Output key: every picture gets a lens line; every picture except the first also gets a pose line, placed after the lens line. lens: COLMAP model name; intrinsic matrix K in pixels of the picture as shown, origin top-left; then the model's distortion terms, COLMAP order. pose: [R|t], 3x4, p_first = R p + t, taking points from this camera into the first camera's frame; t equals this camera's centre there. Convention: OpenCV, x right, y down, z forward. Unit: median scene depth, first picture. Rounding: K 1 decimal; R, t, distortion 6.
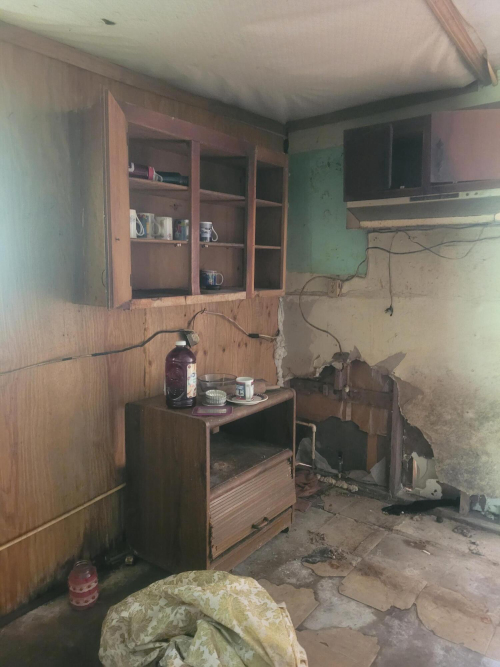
lens RADIAL K [[508.5, 0, 254.3], [0, 508.5, 337.6], [0, 0, 1]] dist [0.047908, -0.034110]
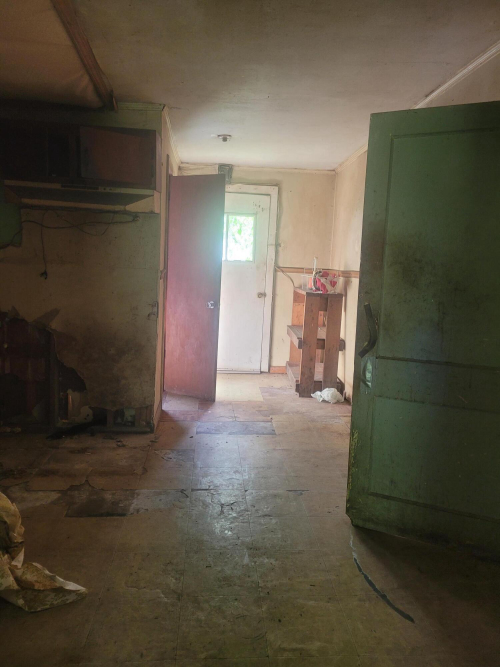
lens RADIAL K [[508.5, 0, 253.6], [0, 508.5, 331.1], [0, 0, 1]] dist [0.047908, -0.034110]
pose [[0.748348, -0.053958, 0.661108, -0.191214], [0.040982, 0.998543, 0.035108, 0.063945], [-0.662039, 0.000820, 0.749469, -0.265492]]
